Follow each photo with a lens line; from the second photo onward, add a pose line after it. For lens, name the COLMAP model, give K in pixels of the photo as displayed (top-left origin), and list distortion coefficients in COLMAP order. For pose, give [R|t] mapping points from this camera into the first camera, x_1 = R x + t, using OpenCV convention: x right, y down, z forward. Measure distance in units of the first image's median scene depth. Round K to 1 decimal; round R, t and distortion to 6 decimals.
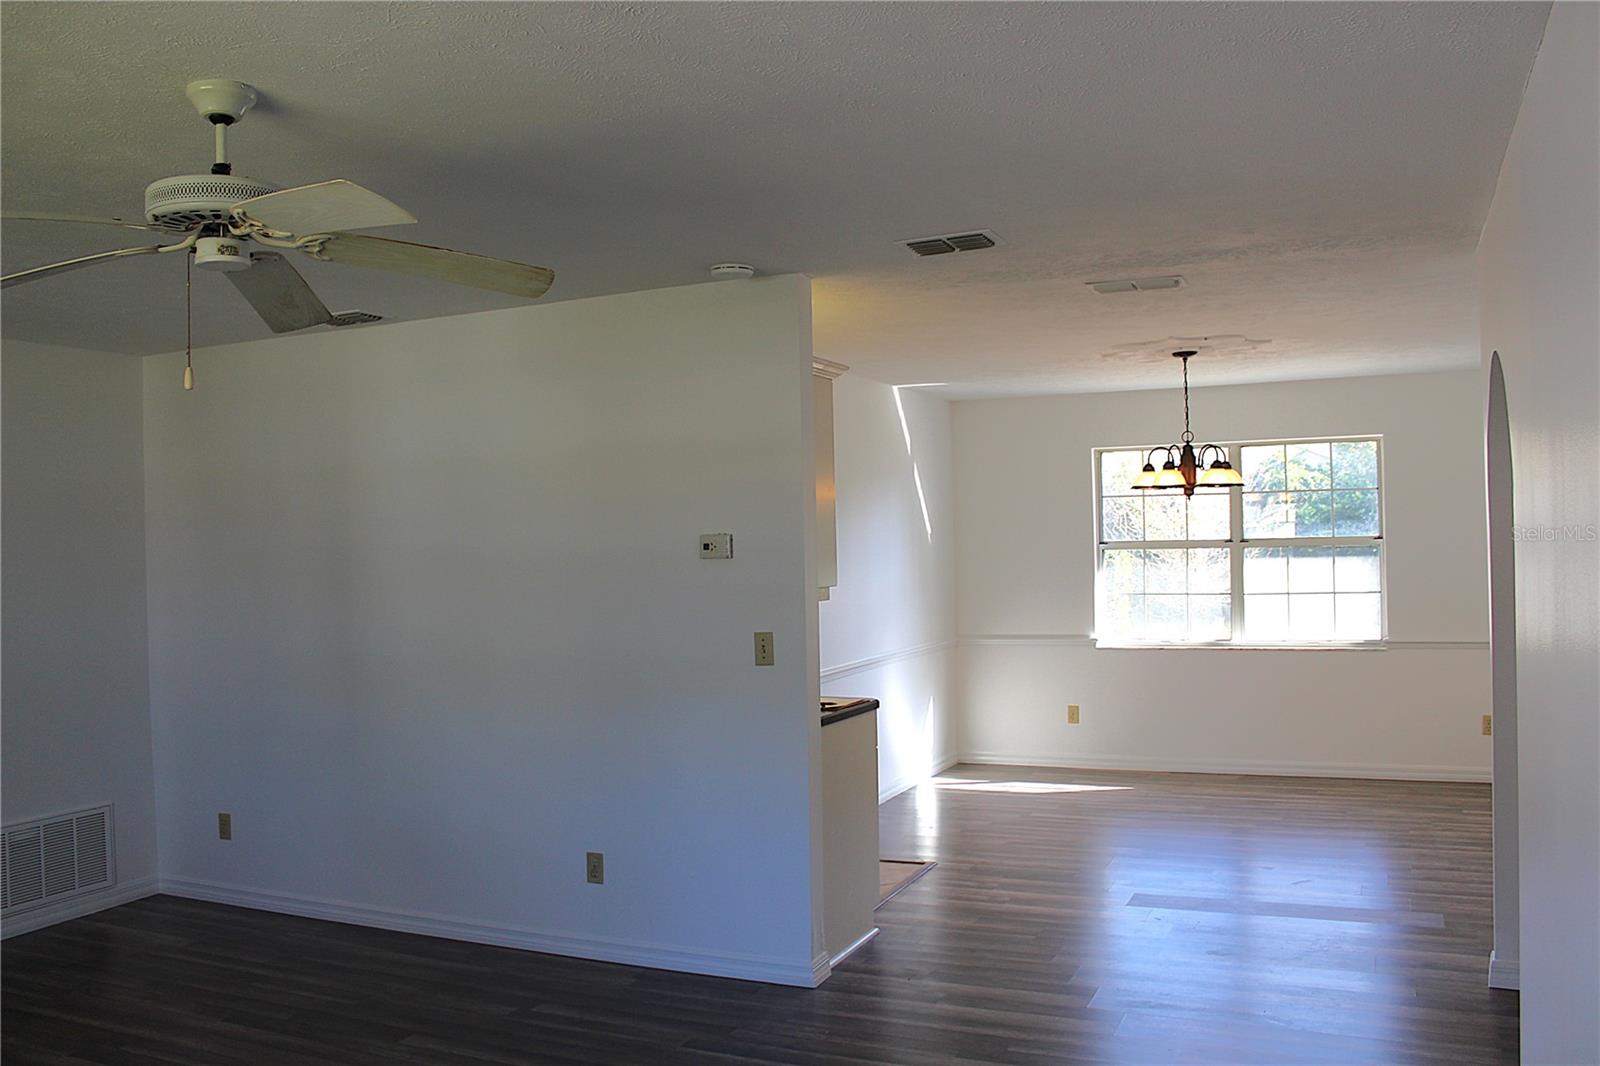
lens RADIAL K [[1322.2, 0, 800.5], [0, 1322.2, 534.4], [0, 0, 1]] dist [-0.122130, 0.039211]
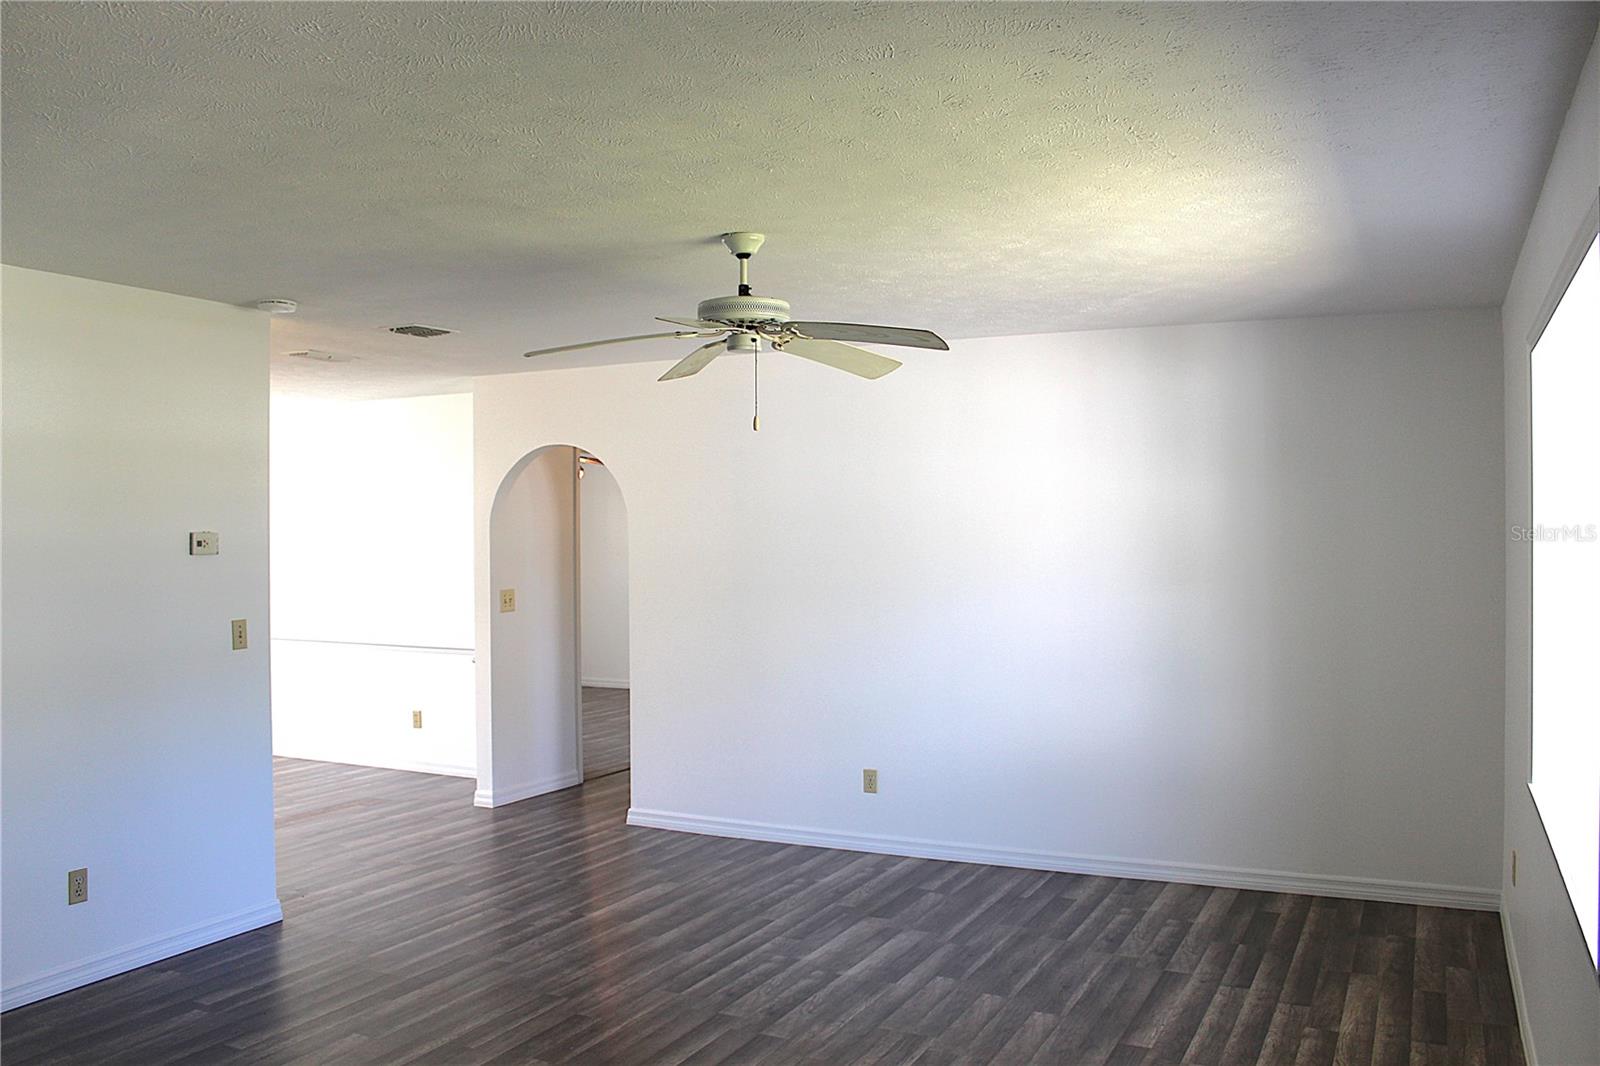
lens RADIAL K [[1322.2, 0, 802.3], [0, 1322.2, 534.4], [0, 0, 1]] dist [-0.122130, 0.039211]
pose [[0.031735, 0.022150, 0.999251, -1.118382], [0.001501, 0.999752, -0.022209, 0.026358], [-0.999495, 0.002205, 0.031693, 0.484672]]
